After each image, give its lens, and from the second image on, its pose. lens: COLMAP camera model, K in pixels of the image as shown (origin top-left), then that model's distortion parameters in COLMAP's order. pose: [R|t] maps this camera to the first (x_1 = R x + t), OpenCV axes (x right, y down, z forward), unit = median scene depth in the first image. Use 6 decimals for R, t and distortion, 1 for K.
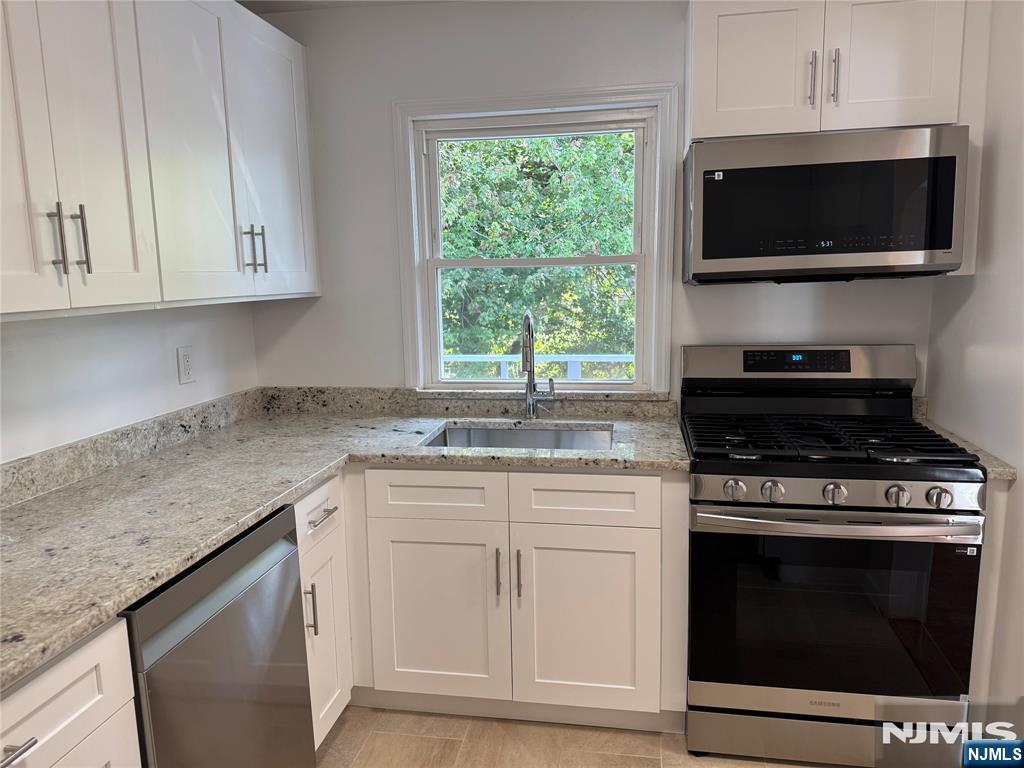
lens RADIAL K [[726.4, 0, 515.4], [0, 726.4, 384.6], [0, 0, 1]] dist [0.059685, -0.057384]
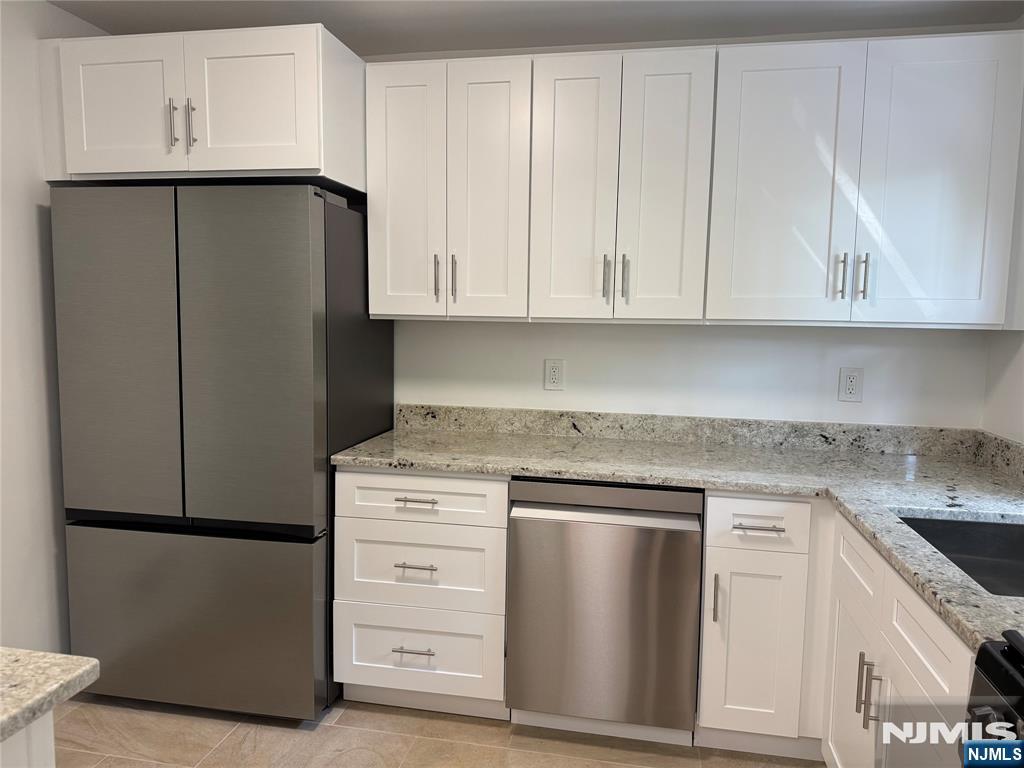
lens RADIAL K [[726.4, 0, 503.0], [0, 726.4, 390.8], [0, 0, 1]] dist [0.059685, -0.057384]
pose [[-0.042556, 0.127742, -0.990894, 1.365532], [-0.169697, 0.976457, 0.133168, -0.158782], [0.984577, 0.173819, -0.019876, 1.091506]]
